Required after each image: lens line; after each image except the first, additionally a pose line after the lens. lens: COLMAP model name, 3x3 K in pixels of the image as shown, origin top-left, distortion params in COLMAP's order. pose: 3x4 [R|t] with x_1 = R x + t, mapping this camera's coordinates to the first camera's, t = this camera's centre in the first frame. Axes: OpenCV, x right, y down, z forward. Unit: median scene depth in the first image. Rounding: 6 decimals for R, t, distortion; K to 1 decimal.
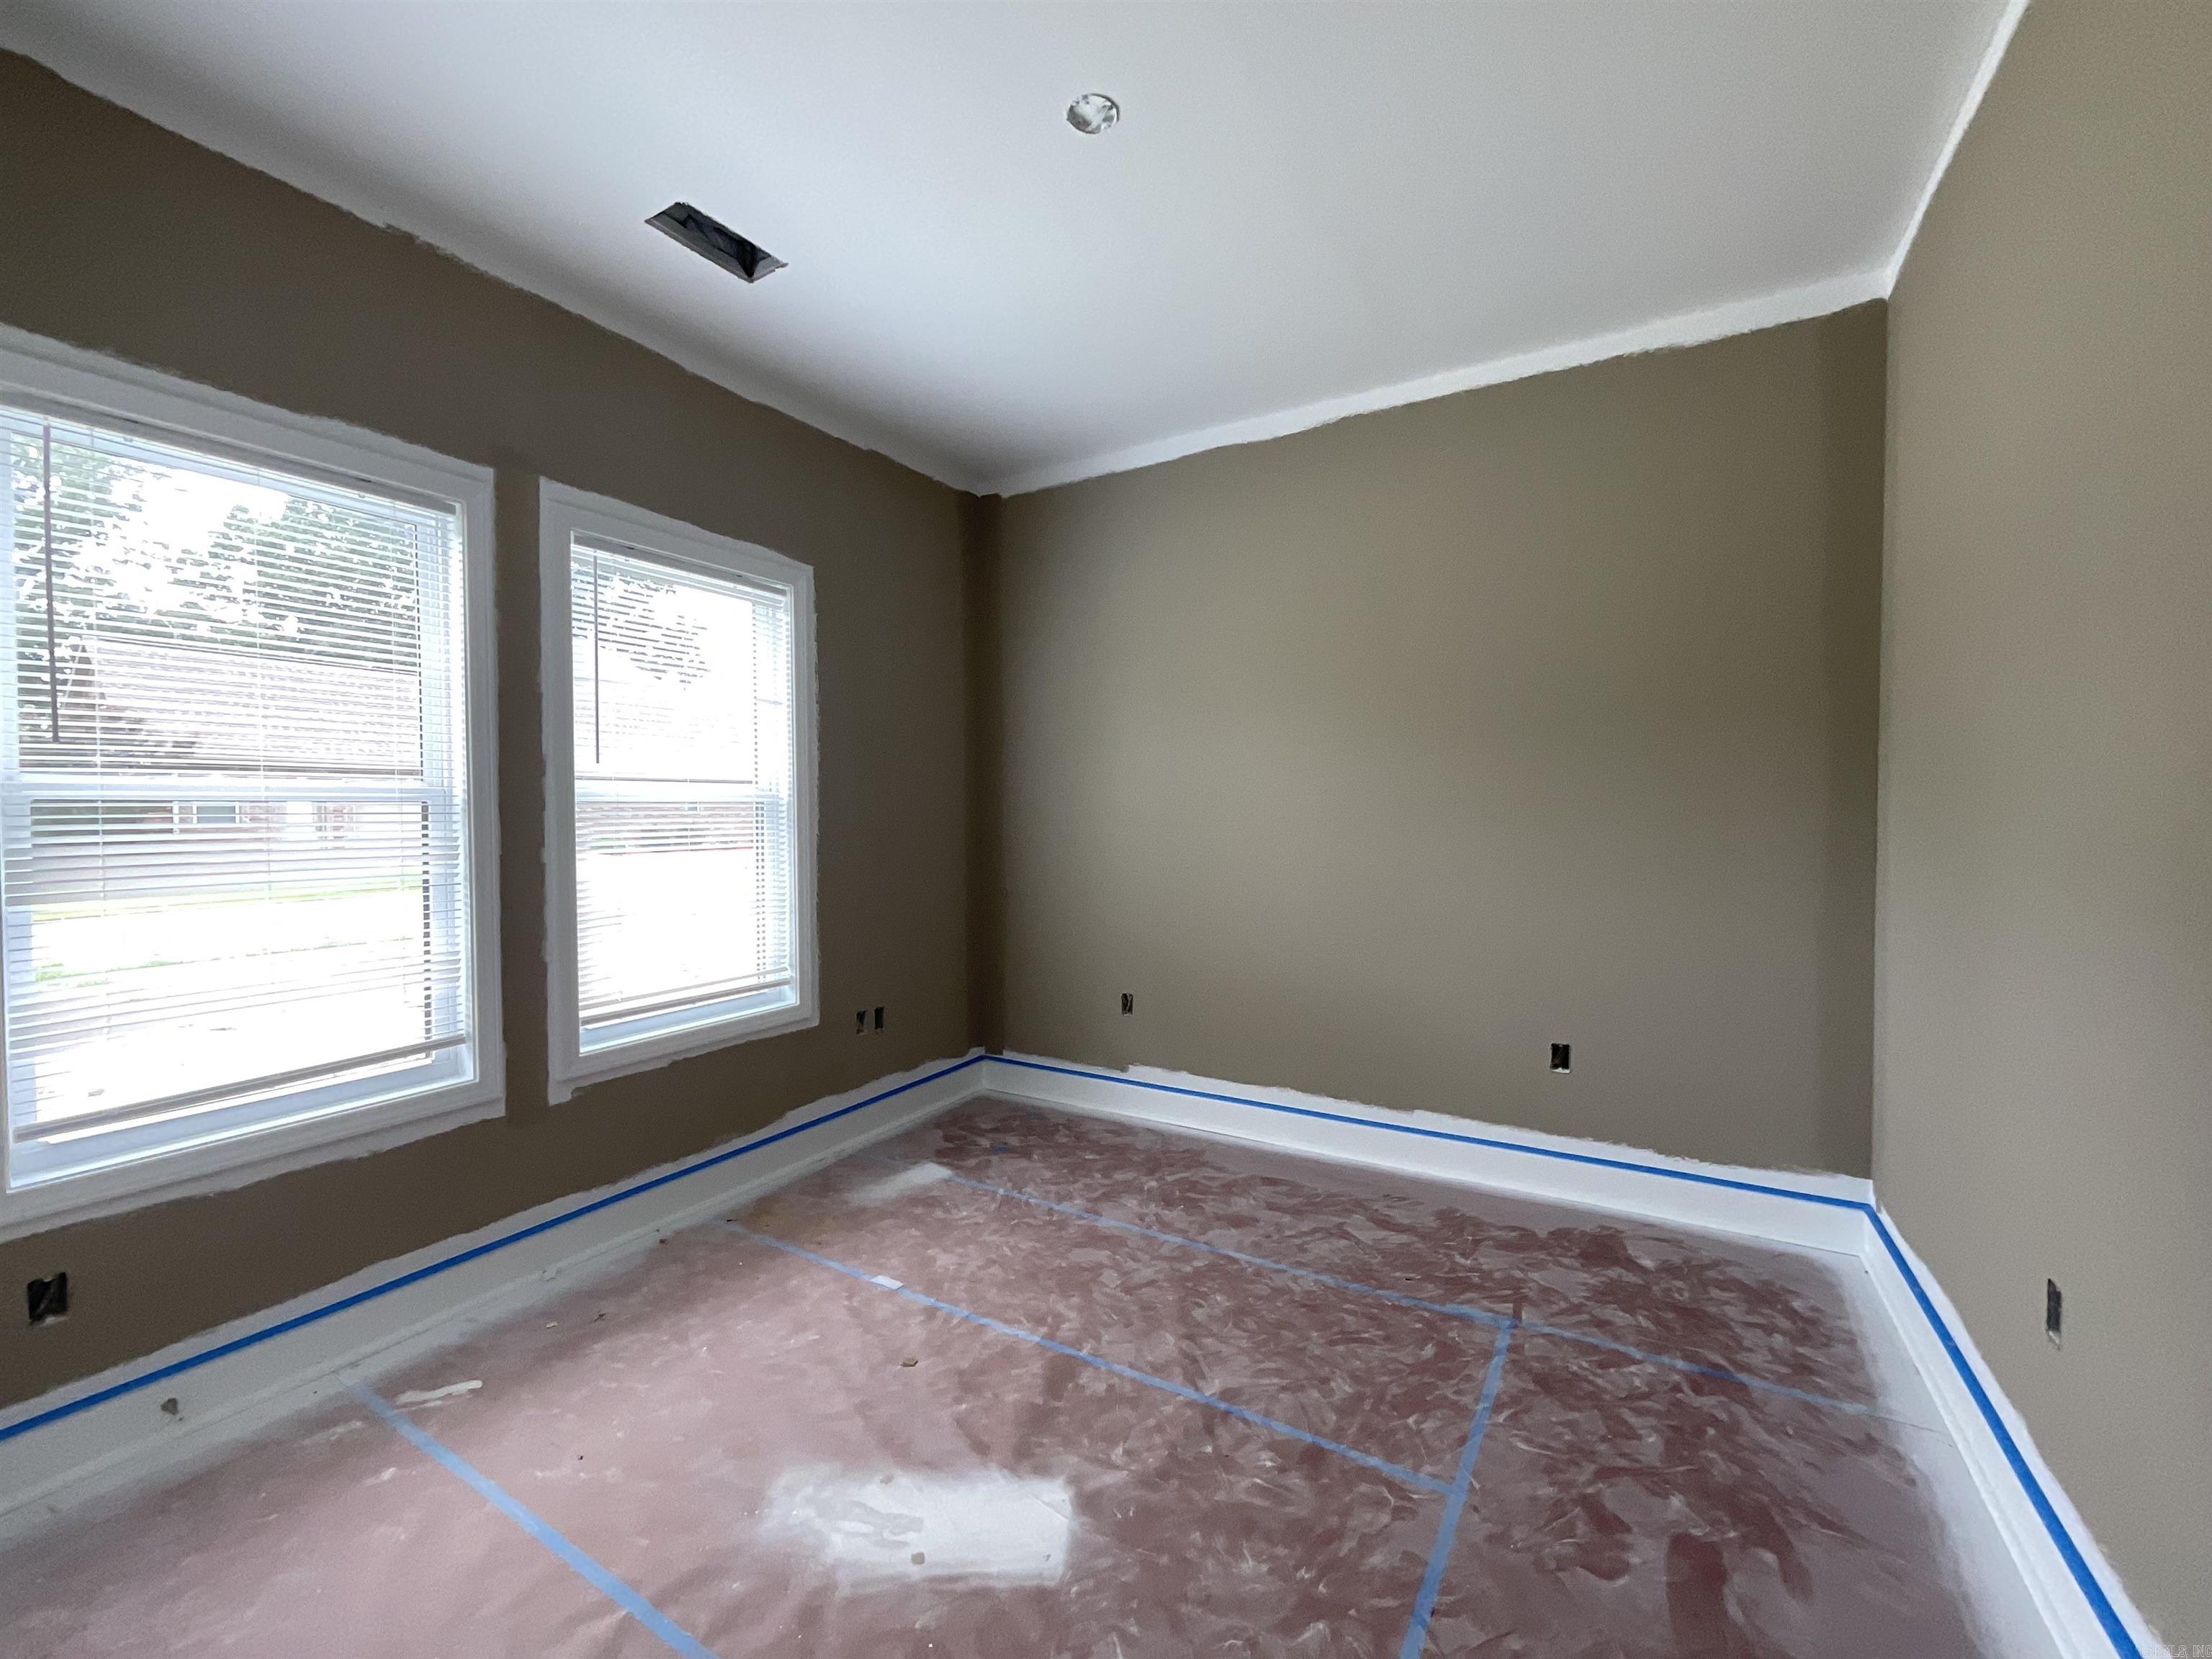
lens RADIAL K [[905.9, 0, 1106.0], [0, 905.9, 829.5], [0, 0, 1]] dist [0.001976, 0.000629]
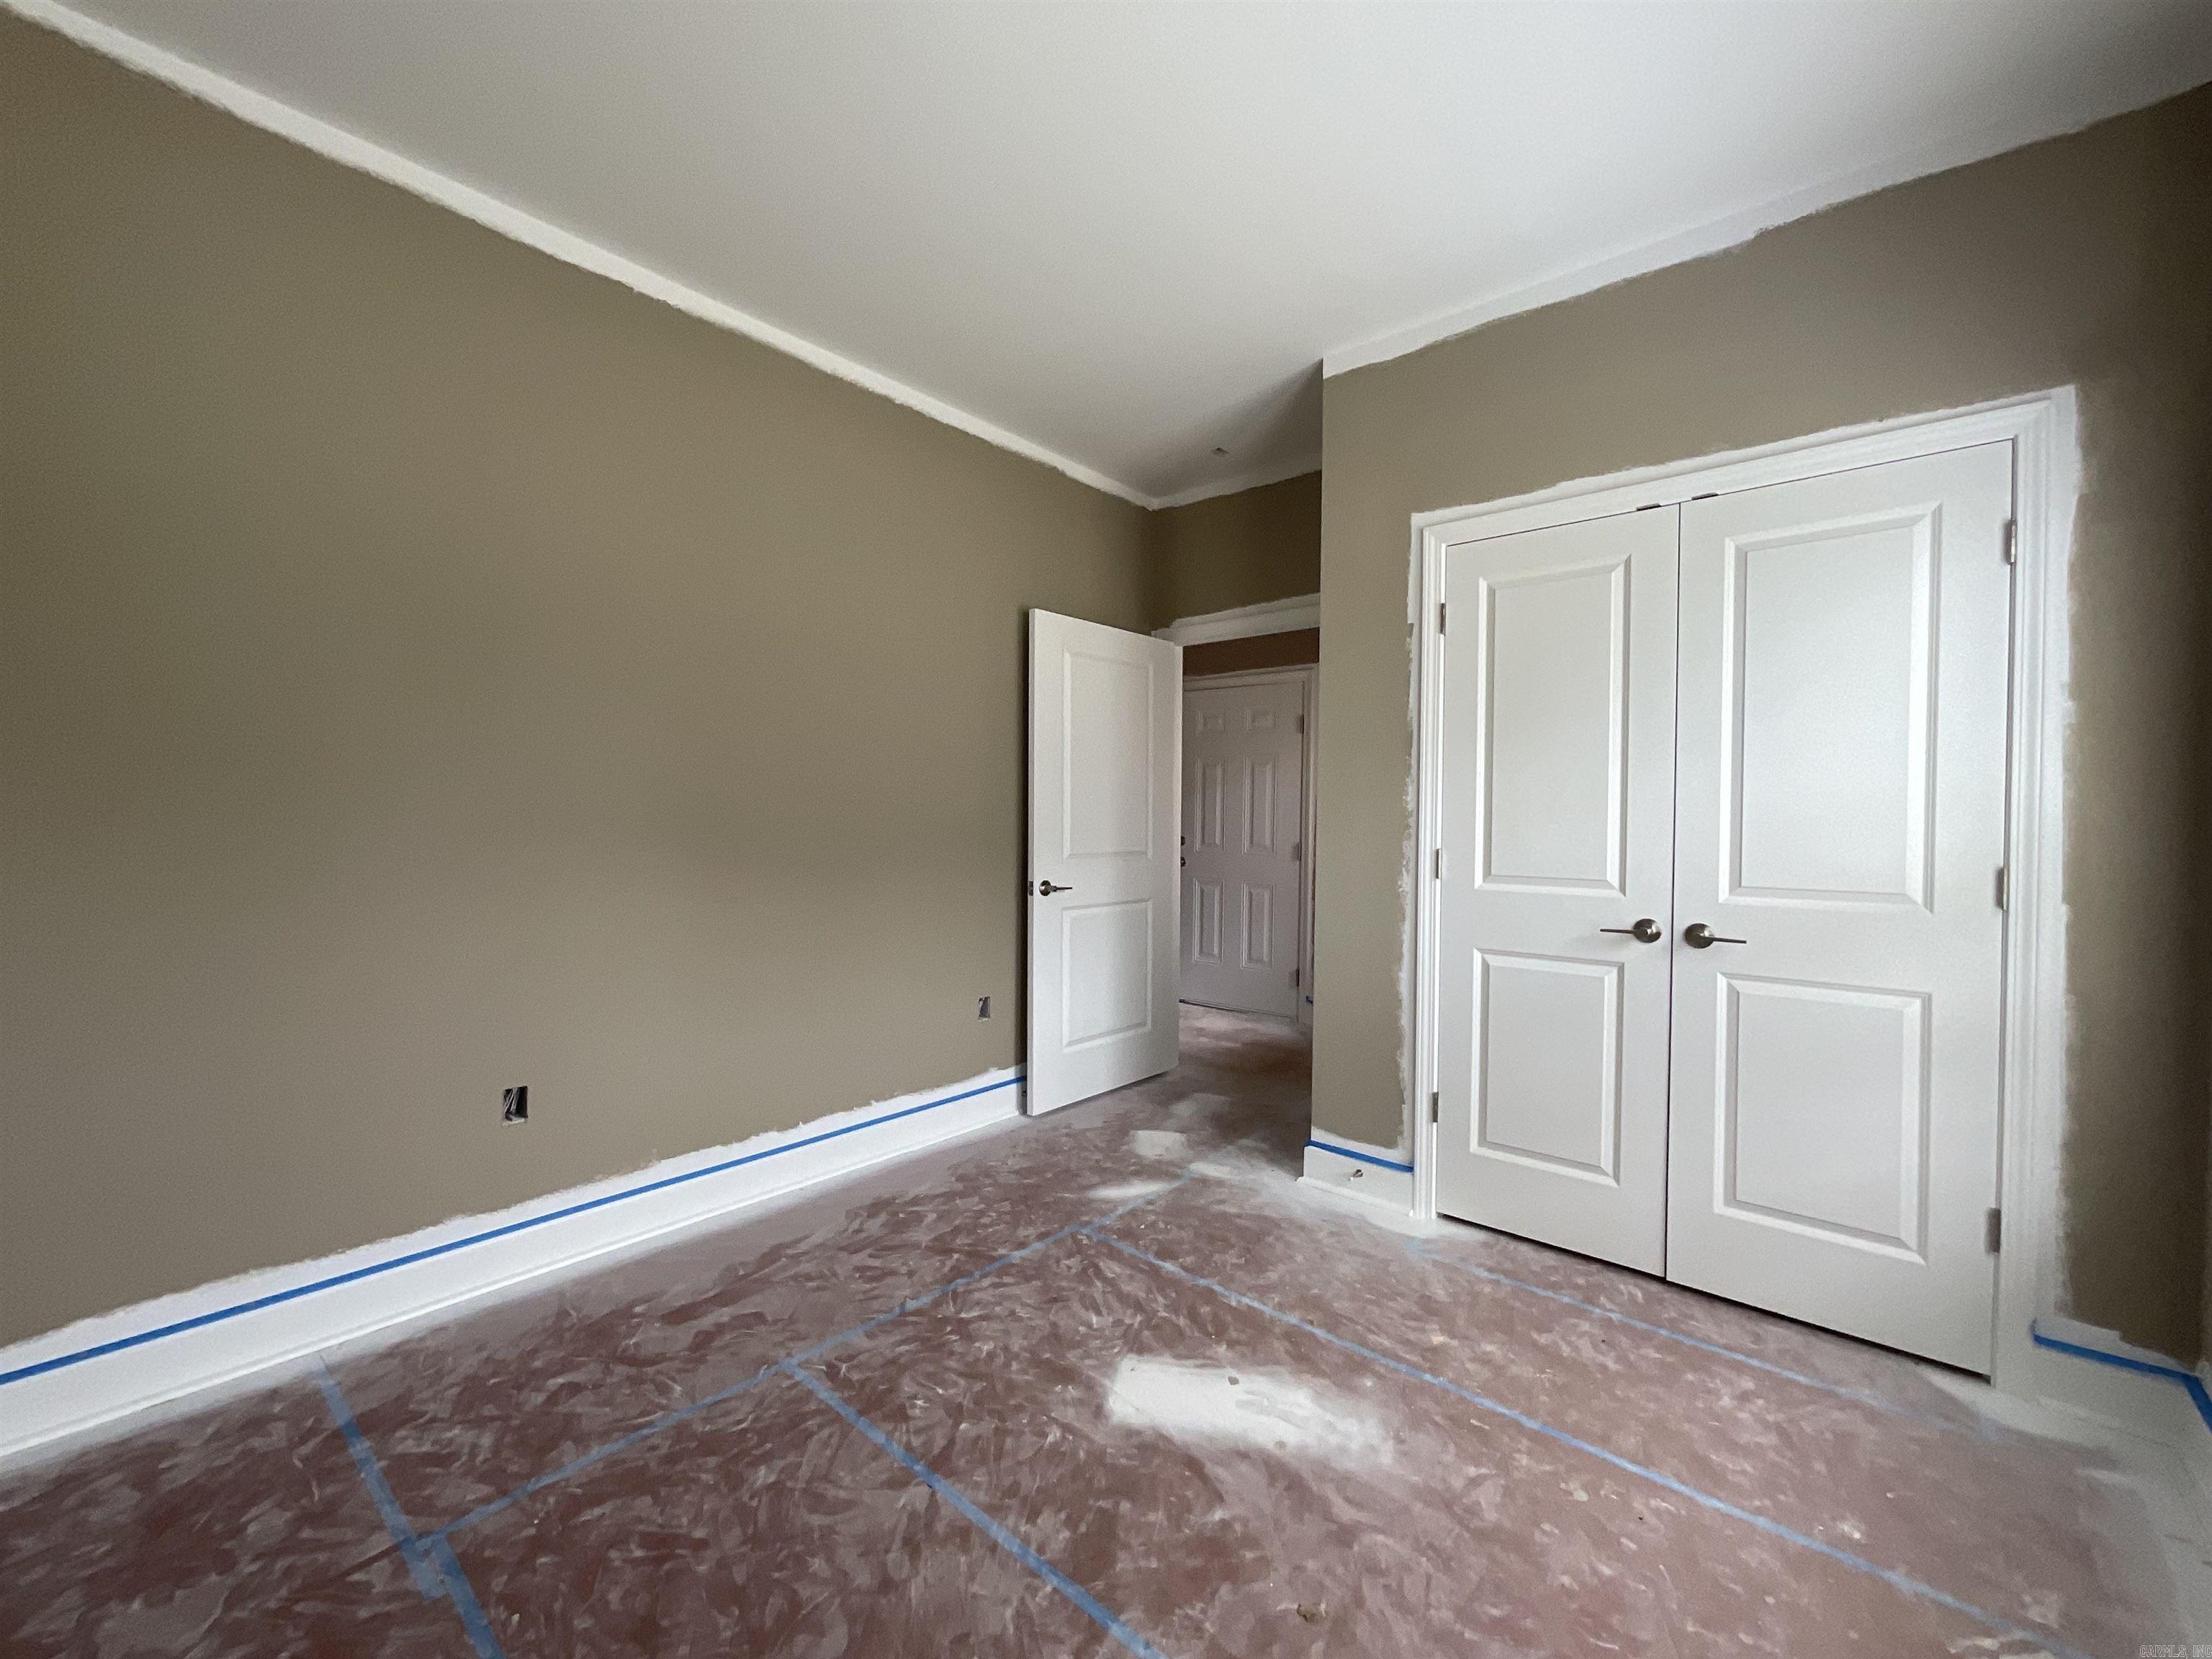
lens RADIAL K [[905.9, 0, 1106.0], [0, 905.9, 829.5], [0, 0, 1]] dist [0.001976, 0.000629]
pose [[-0.985372, -0.007592, 0.170251, -0.194851], [-0.001934, 0.999441, 0.033374, -0.008222], [-0.170409, 0.032557, -0.984835, 1.821707]]
